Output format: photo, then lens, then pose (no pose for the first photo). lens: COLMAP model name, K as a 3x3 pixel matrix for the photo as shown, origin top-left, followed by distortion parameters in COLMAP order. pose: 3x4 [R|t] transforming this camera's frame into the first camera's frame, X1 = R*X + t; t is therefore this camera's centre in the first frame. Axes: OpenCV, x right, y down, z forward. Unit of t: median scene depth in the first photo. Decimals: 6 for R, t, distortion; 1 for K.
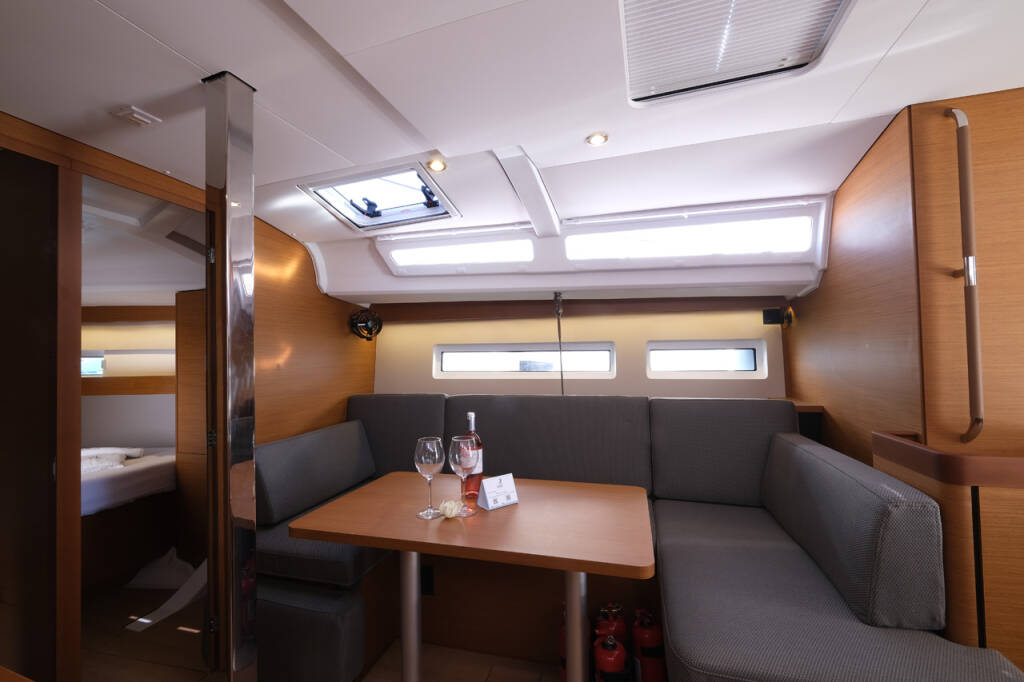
lens RADIAL K [[451.9, 0, 512.0], [0, 451.9, 341.0], [0, 0, 1]] dist [0.038326, -0.022505]
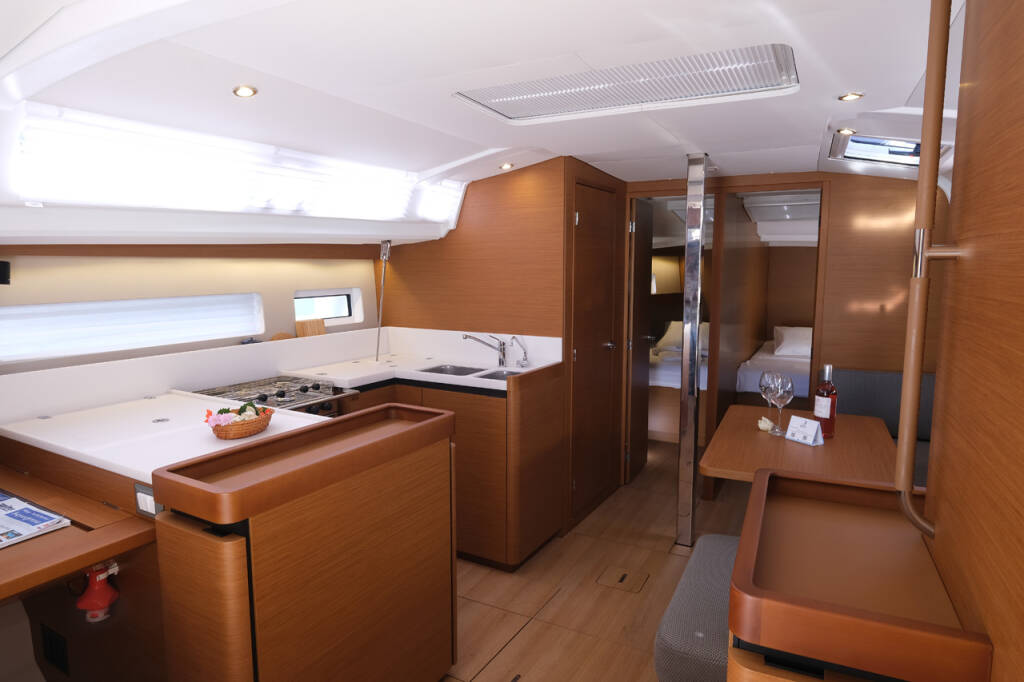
lens RADIAL K [[616.6, 0, 512.0], [0, 616.6, 341.0], [0, 0, 1]] dist [-0.001663, -0.001374]
pose [[-0.157527, 0.140074, -0.977530, 1.030148], [0.032487, 0.990088, 0.136638, -0.088103], [0.986980, -0.010233, -0.160517, 0.331916]]
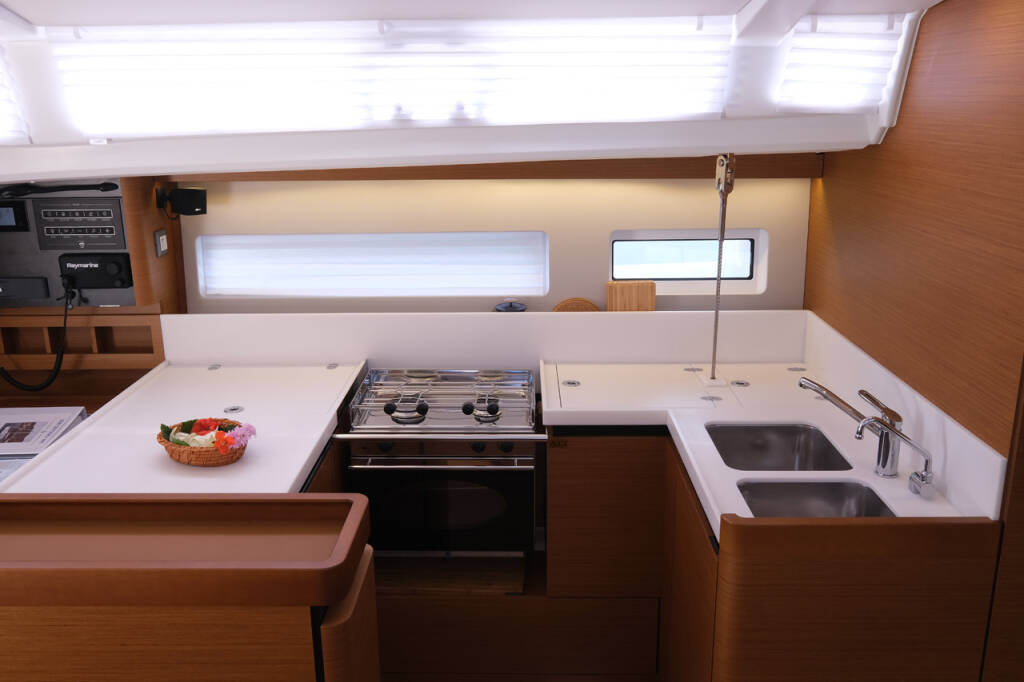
lens RADIAL K [[896.9, 0, 512.0], [0, 896.9, 341.0], [0, 0, 1]] dist [0.002302, -0.000368]
pose [[-0.938784, 0.119066, -0.323278, 0.288239], [0.038614, 0.968831, 0.244695, -0.180249], [0.342336, 0.217233, -0.914120, 0.703803]]
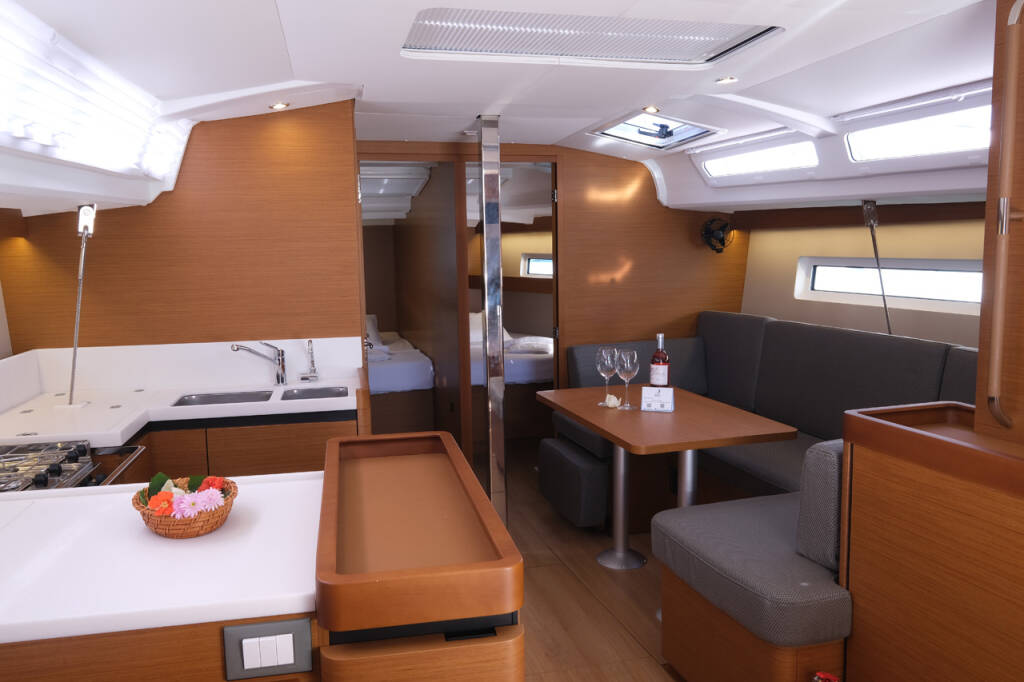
lens RADIAL K [[776.7, 0, 512.0], [0, 776.7, 341.0], [0, 0, 1]] dist [0.004575, 0.005215]
pose [[0.546733, 0.111342, -0.829871, 0.922616], [0.030502, 0.987813, 0.152628, -0.091902], [0.836751, -0.108759, 0.536674, -0.254732]]
